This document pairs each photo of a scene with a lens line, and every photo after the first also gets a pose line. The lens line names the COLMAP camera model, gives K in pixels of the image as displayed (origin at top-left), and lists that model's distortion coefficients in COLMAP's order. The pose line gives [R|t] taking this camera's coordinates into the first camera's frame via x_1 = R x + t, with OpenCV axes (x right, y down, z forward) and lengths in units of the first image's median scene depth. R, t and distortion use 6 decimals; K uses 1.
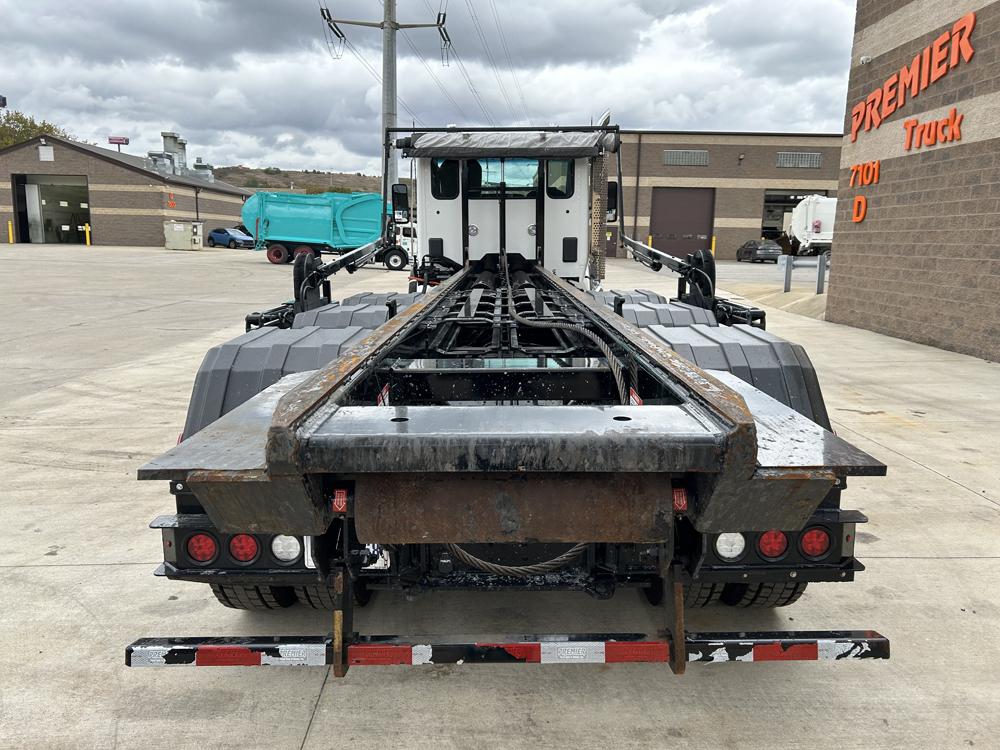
lens RADIAL K [[753.5, 0, 488.6], [0, 753.5, 377.7], [0, 0, 1]] dist [0.051907, -0.071172]
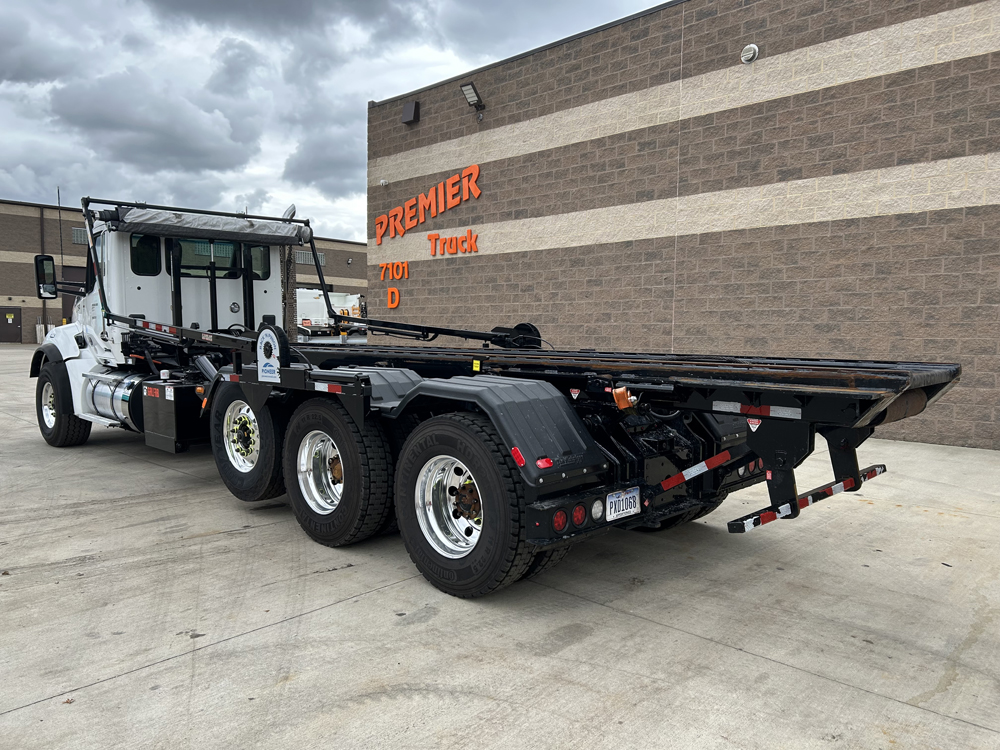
lens RADIAL K [[753.5, 0, 488.6], [0, 753.5, 377.7], [0, 0, 1]] dist [0.051907, -0.071172]
pose [[0.713046, -0.045761, 0.699622, -0.347506], [0.121897, 0.990762, -0.059432, 0.004911], [-0.690439, 0.127660, 0.712037, 0.015362]]
